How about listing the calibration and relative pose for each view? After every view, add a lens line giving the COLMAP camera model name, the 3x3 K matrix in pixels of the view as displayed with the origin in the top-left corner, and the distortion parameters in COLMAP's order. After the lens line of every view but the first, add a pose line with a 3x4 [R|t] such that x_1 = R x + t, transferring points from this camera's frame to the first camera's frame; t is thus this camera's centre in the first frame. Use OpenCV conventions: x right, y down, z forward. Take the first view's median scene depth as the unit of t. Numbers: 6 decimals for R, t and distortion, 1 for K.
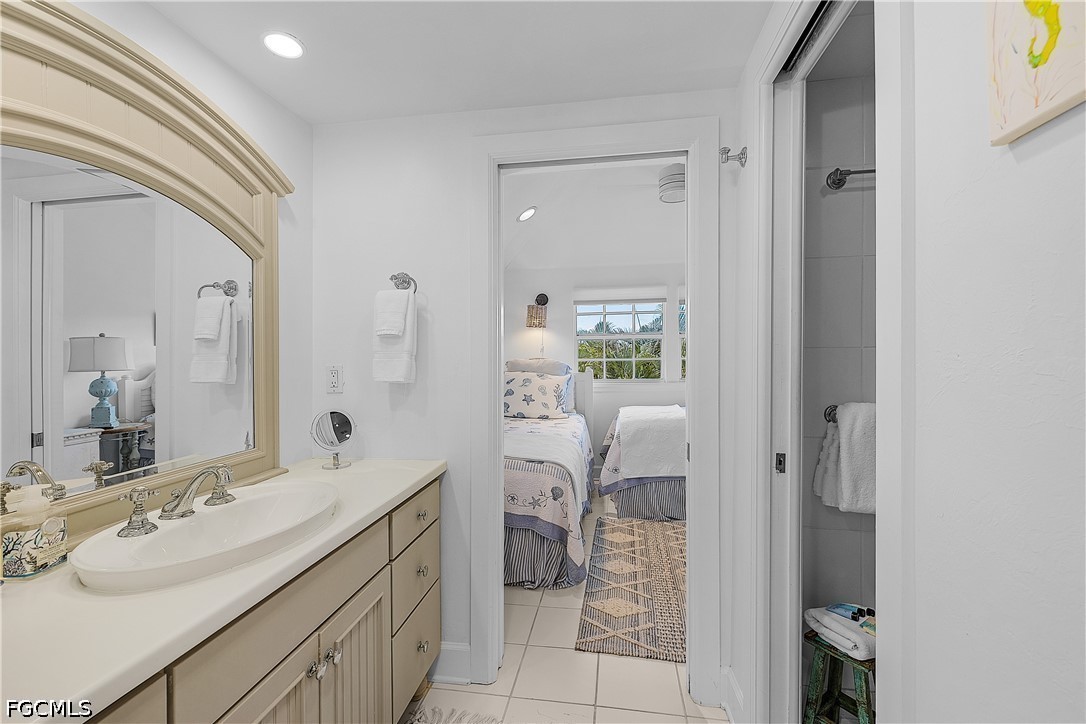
lens RADIAL K [[459.5, 0, 543.2], [0, 459.5, 364.3], [0, 0, 1]] dist [-0.000770, -0.000907]
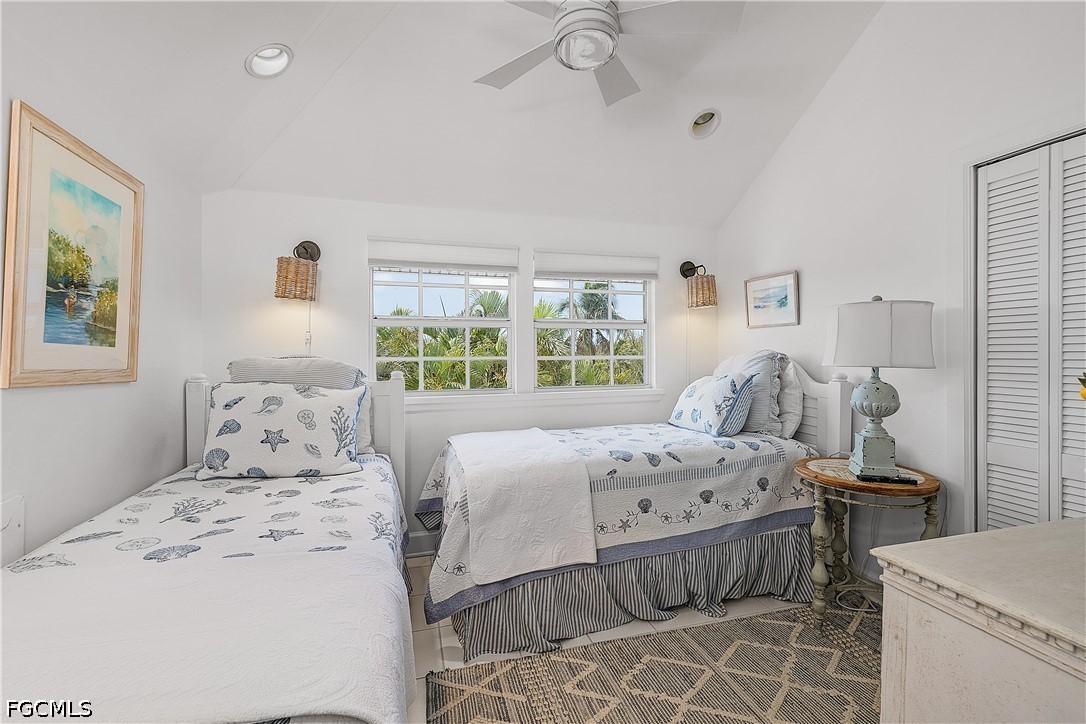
lens RADIAL K [[459.5, 0, 544.9], [0, 459.5, 358.5], [0, 0, 1]] dist [-0.000770, -0.000907]
pose [[0.897445, 0.001850, 0.441122, 0.010904], [-0.001043, 0.999997, -0.002071, -0.010182], [-0.441124, 0.001399, 0.897445, 0.422180]]
